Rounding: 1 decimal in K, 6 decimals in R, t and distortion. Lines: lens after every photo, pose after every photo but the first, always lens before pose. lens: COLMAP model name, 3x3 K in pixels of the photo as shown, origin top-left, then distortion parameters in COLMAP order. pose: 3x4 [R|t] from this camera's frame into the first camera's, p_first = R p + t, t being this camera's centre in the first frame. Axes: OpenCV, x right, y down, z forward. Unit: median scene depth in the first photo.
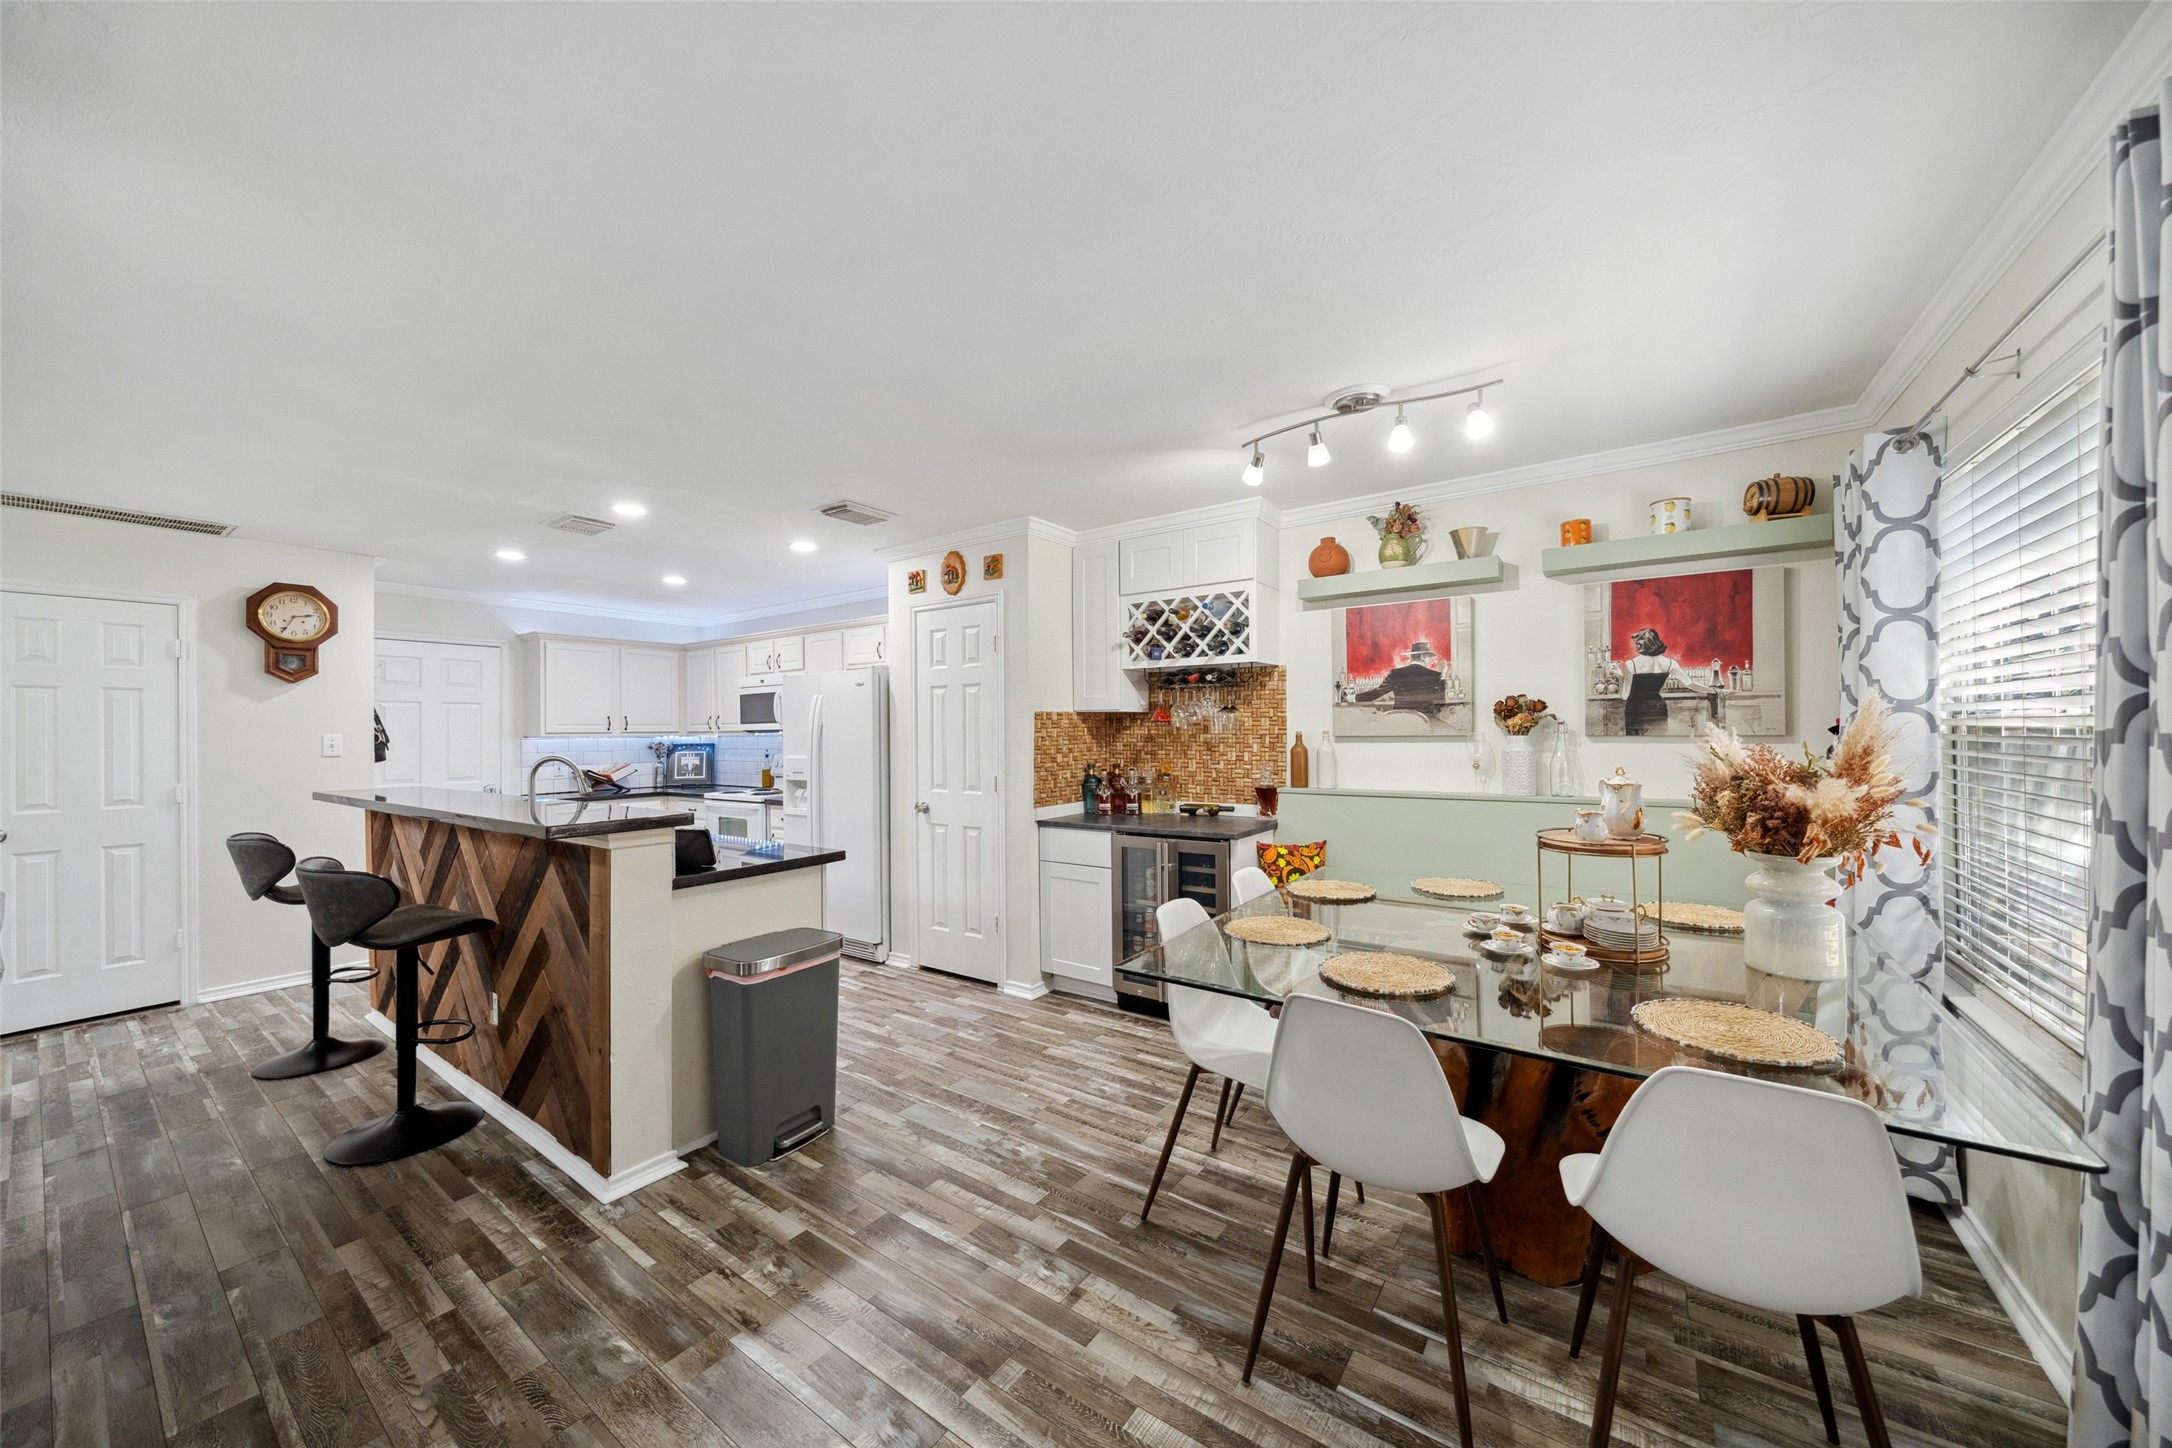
lens RADIAL K [[763.7, 0, 1087.3], [0, 763.7, 723.8], [0, 0, 1]] dist [-0.004395, 0.000266]
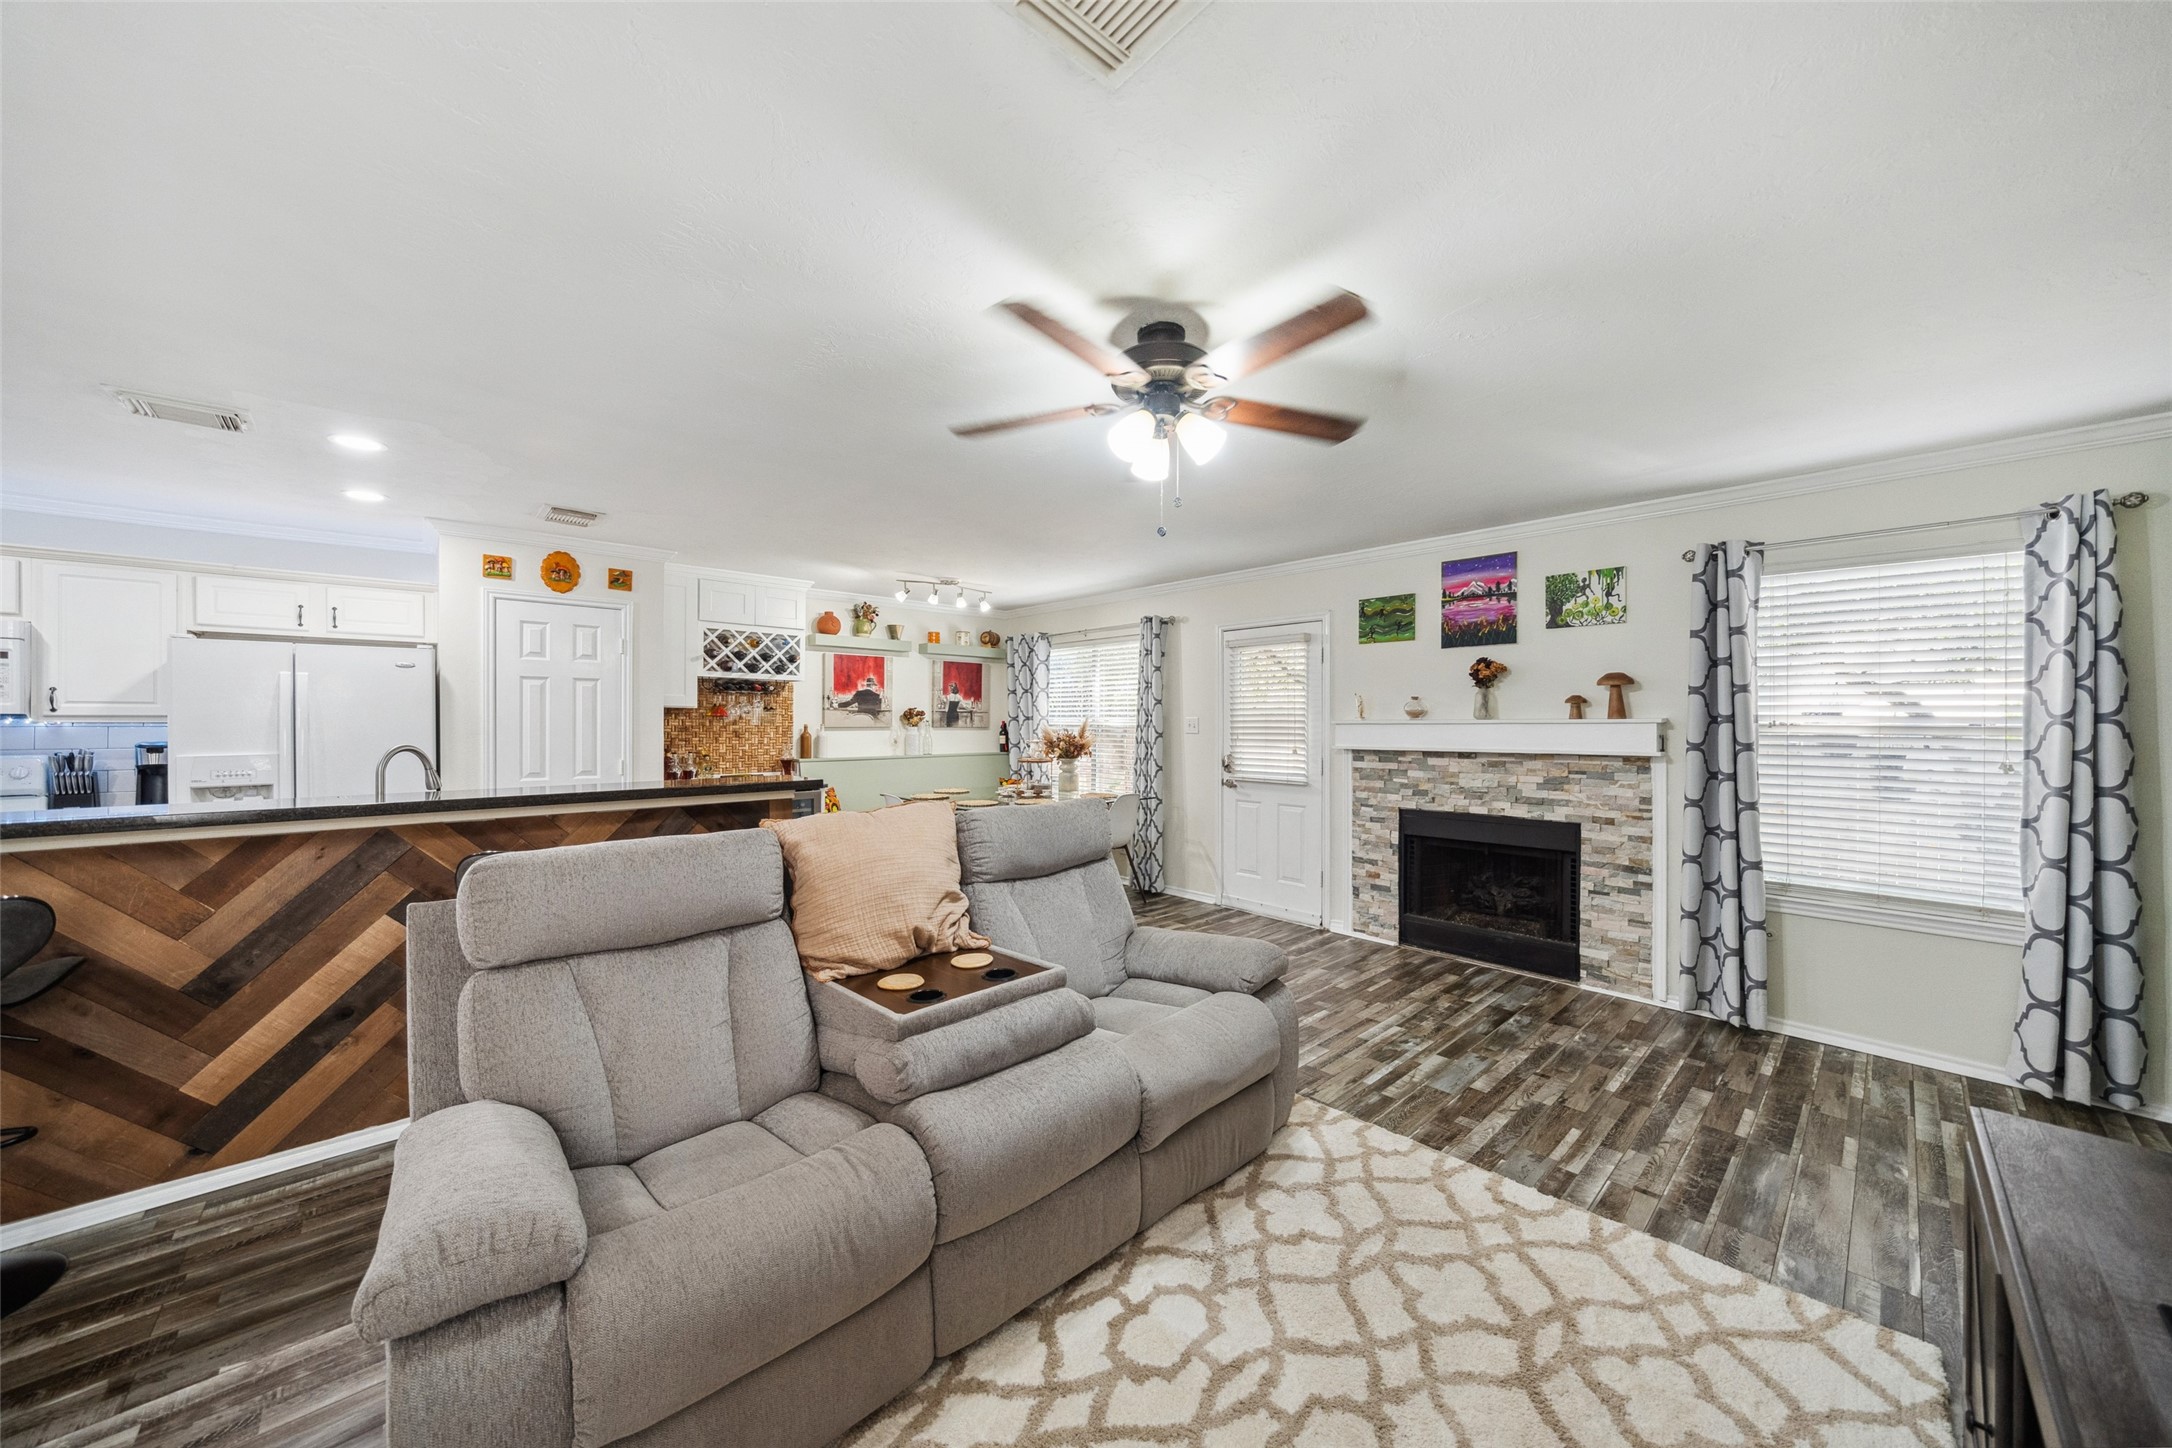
lens RADIAL K [[763.7, 0, 1112.6], [0, 763.7, 713.8], [0, 0, 1]] dist [-0.004395, 0.000266]
pose [[0.176489, 0.020844, 0.984082, -1.420788], [-0.011045, 0.999755, -0.019195, 0.012931], [-0.984241, -0.007482, 0.176676, 0.082686]]
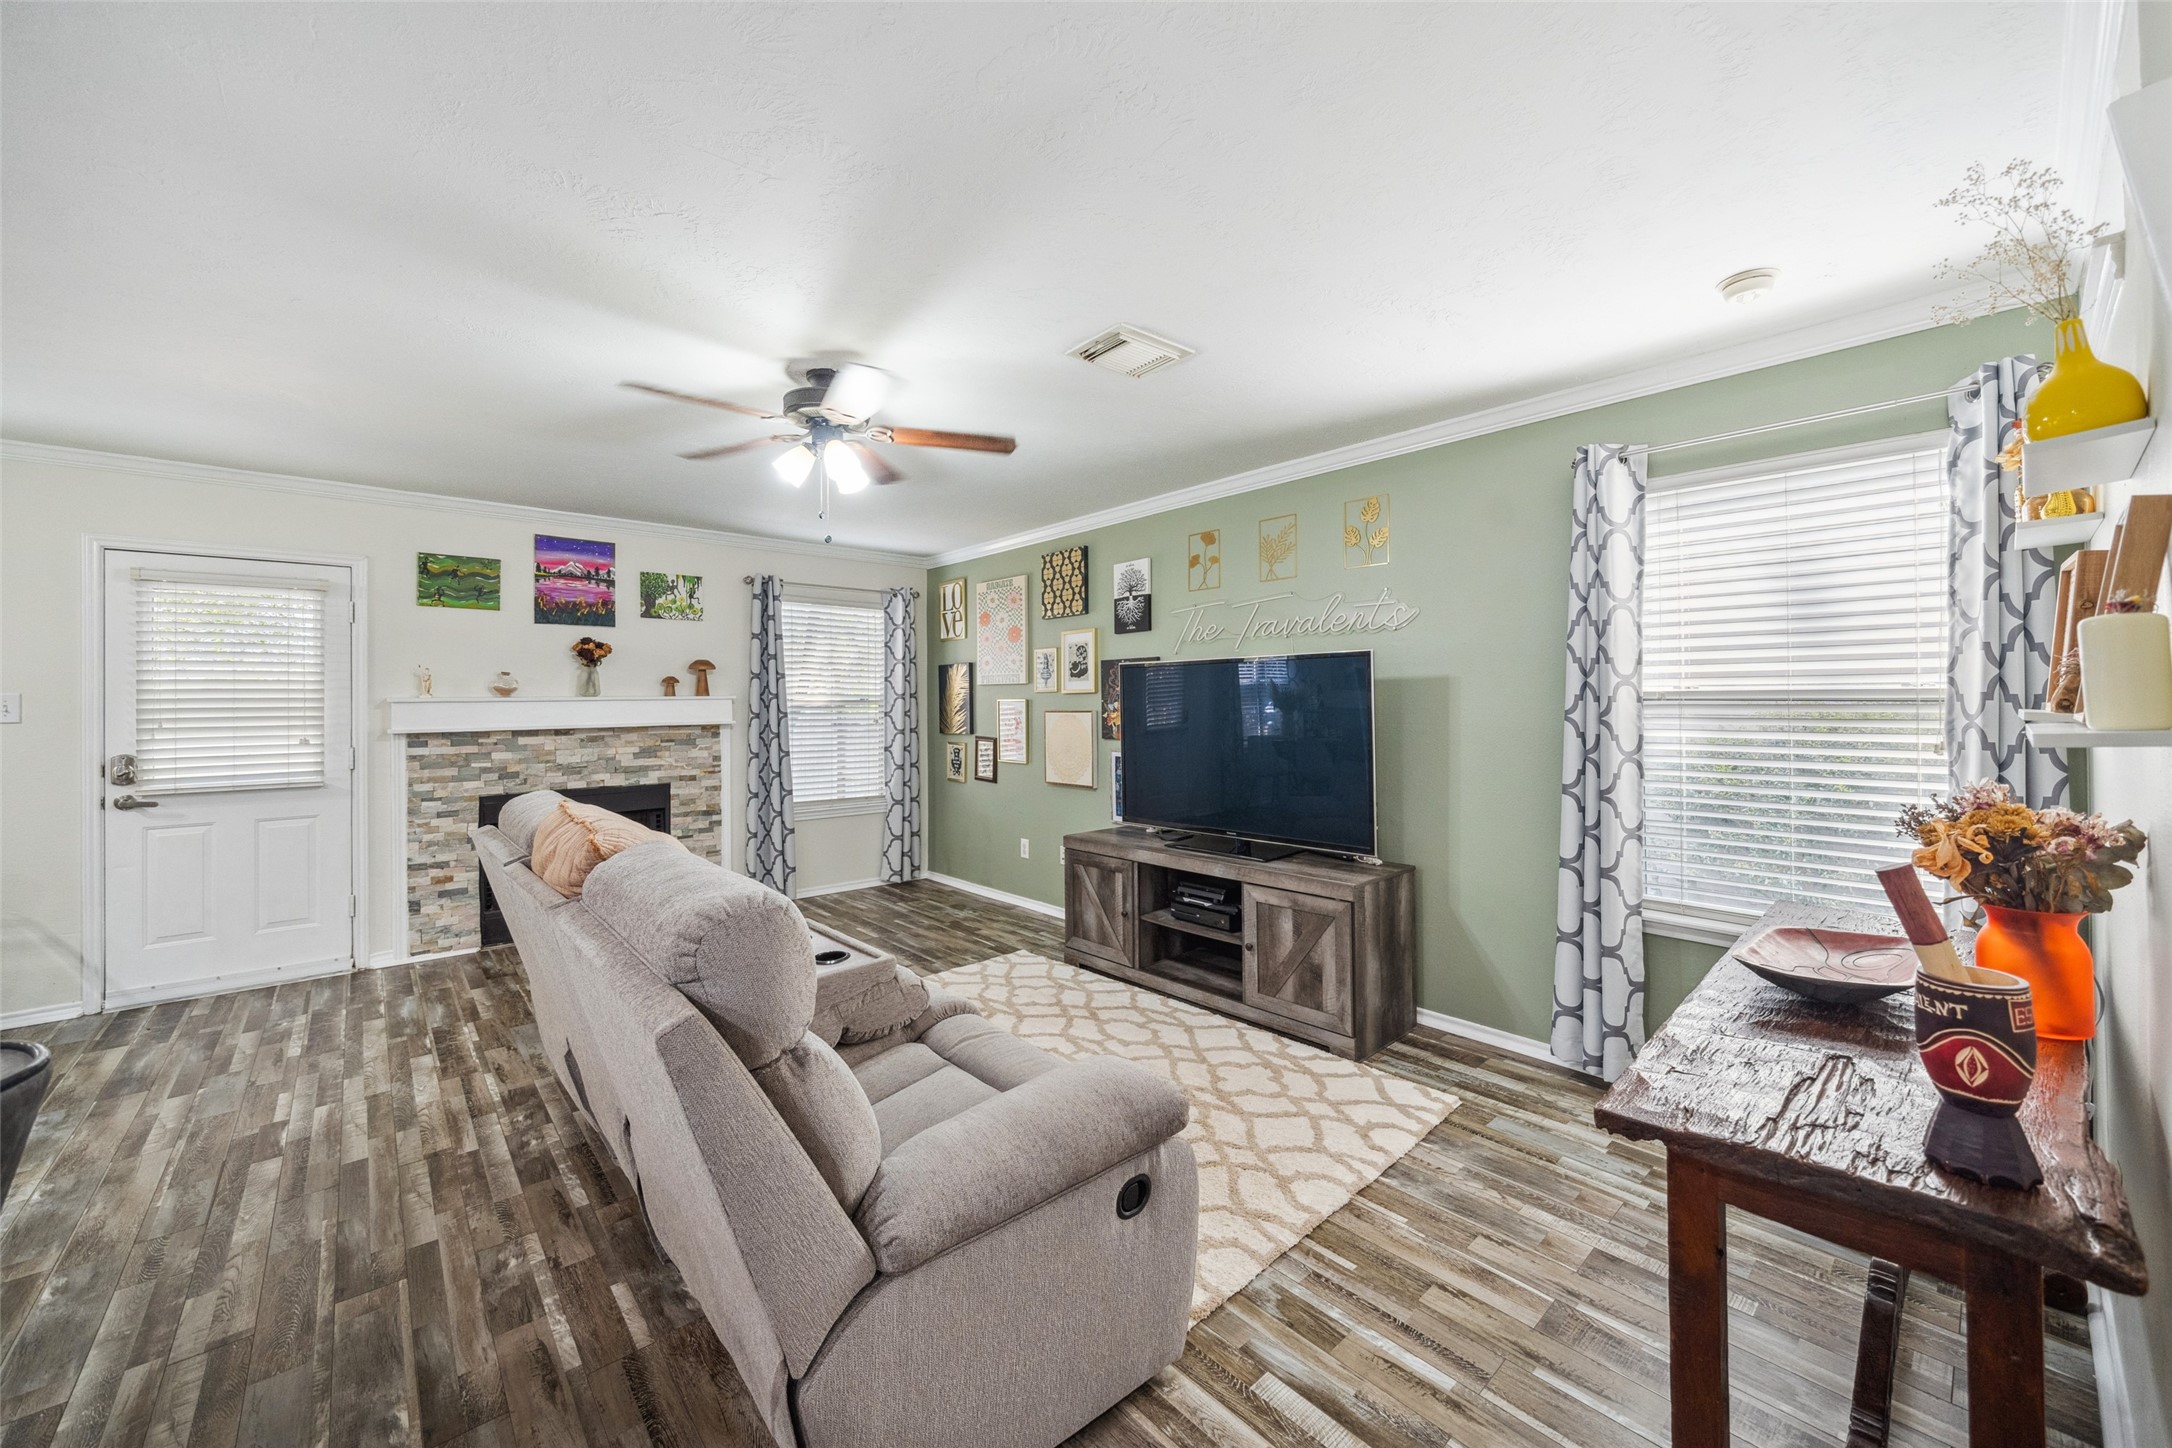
lens RADIAL K [[814.3, 0, 1076.0], [0, 814.3, 696.7], [0, 0, 1]] dist [-0.003356, 0.000249]
pose [[-0.974434, 0.018105, 0.223945, -1.195557], [0.015401, 0.999786, -0.013816, 0.024348], [-0.224147, -0.010013, -0.974504, 0.947076]]
